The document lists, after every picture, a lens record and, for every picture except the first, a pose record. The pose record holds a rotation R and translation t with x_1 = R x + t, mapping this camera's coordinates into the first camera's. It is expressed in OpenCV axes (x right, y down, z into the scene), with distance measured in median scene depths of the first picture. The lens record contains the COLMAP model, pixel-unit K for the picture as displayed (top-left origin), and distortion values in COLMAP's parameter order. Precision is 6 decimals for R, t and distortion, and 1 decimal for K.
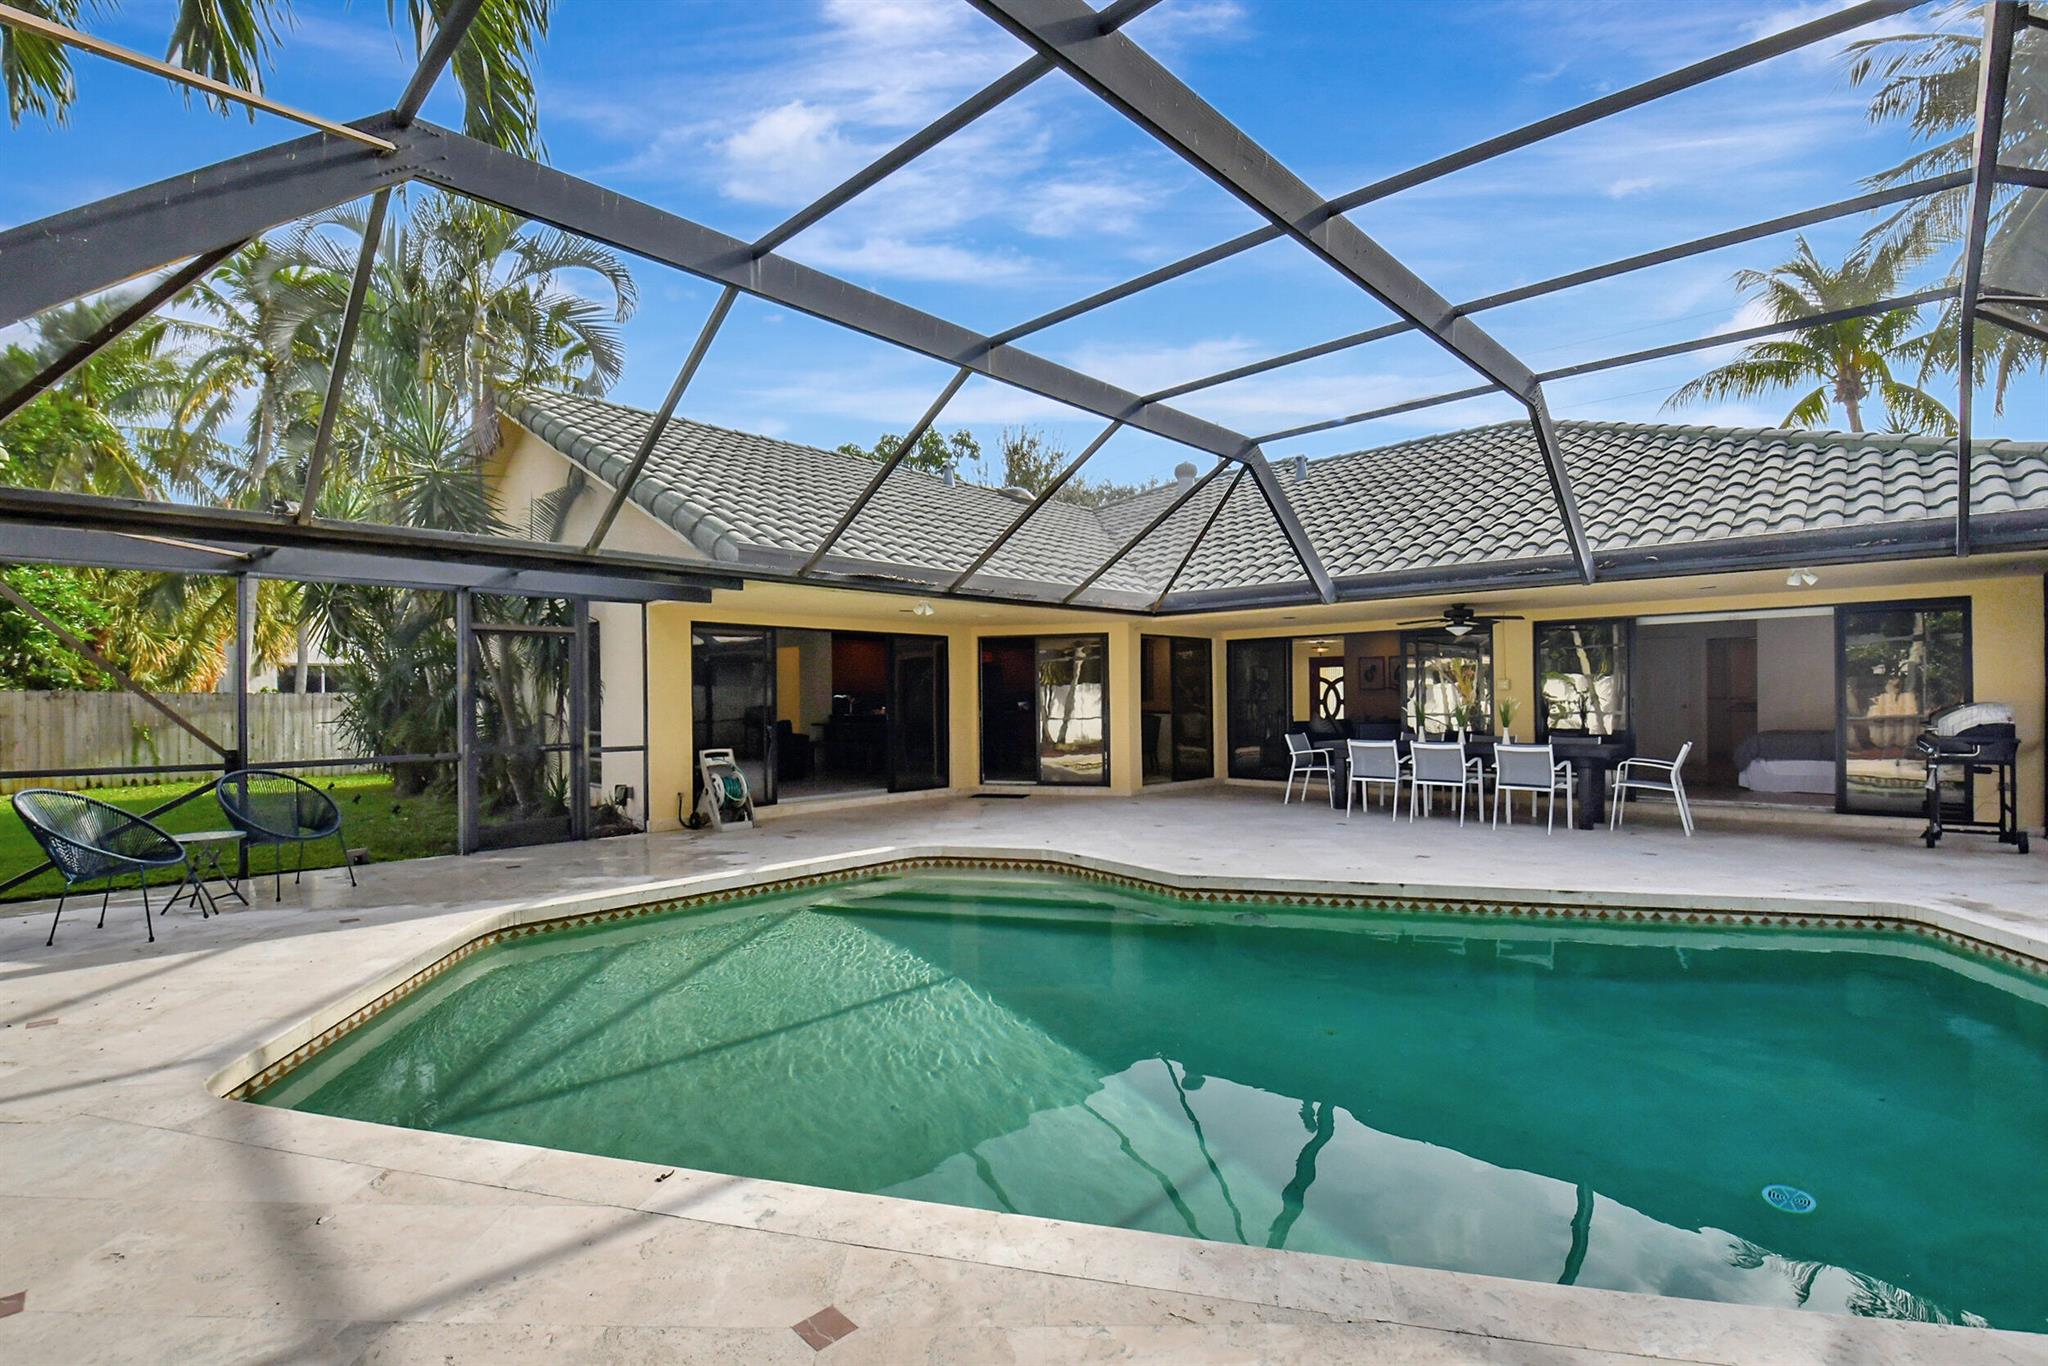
lens RADIAL K [[910.8, 0, 1030.4], [0, 910.8, 696.6], [0, 0, 1]] dist [-0.013448, 0.005092]
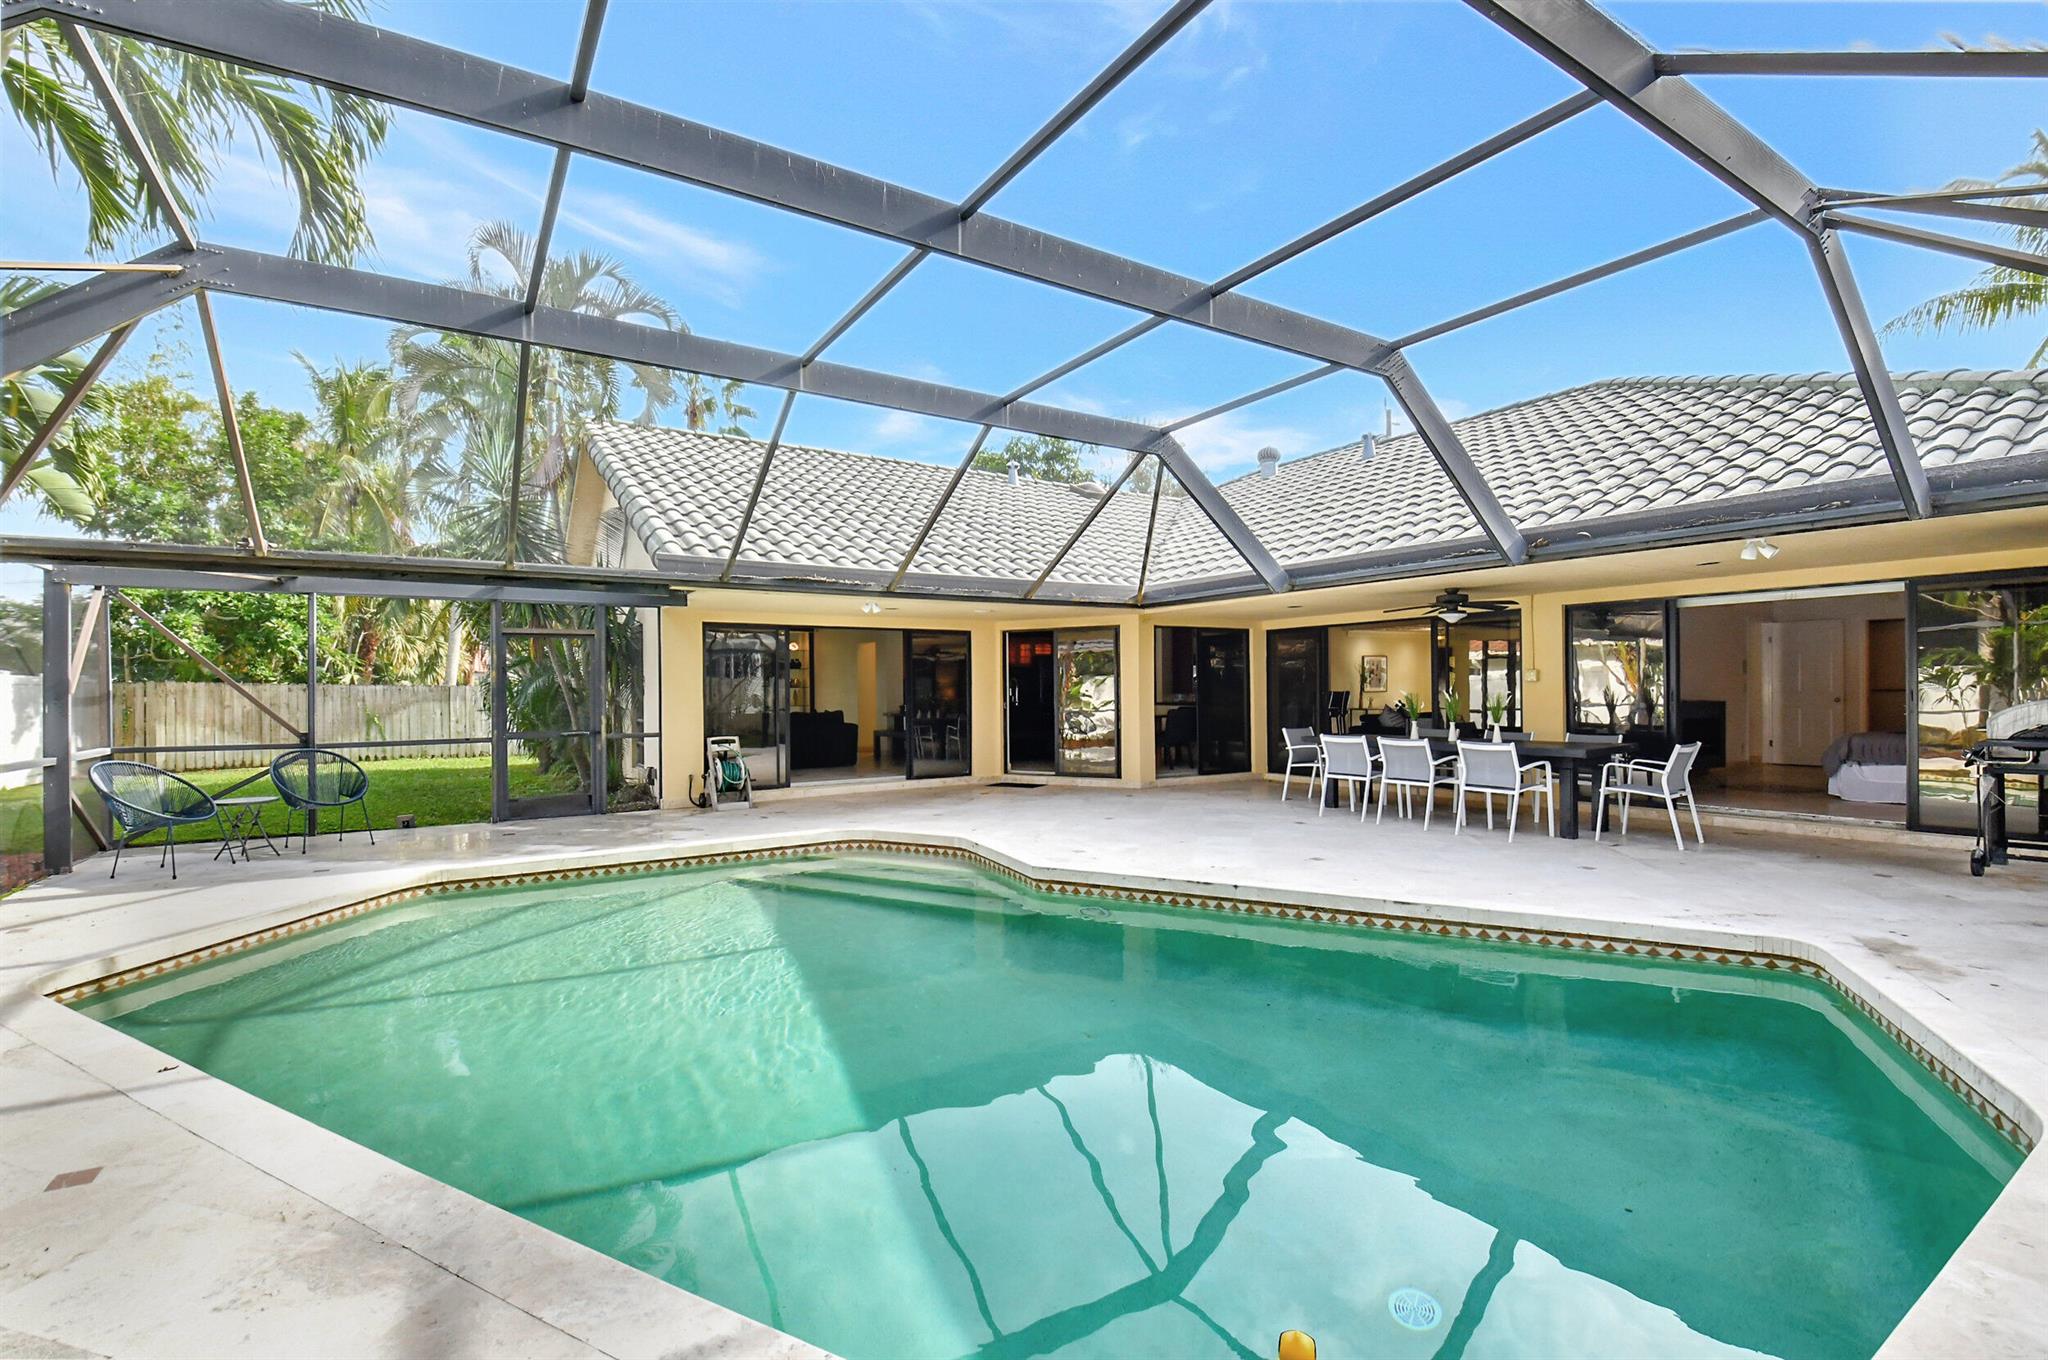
lens RADIAL K [[910.8, 0, 1044.5], [0, 910.8, 686.2], [0, 0, 1]] dist [-0.013448, 0.005092]
pose [[0.972510, -0.000919, -0.232860, 0.297938], [0.000933, 1.000000, -0.000048, -0.003318], [0.232860, -0.000171, 0.972510, 0.010982]]
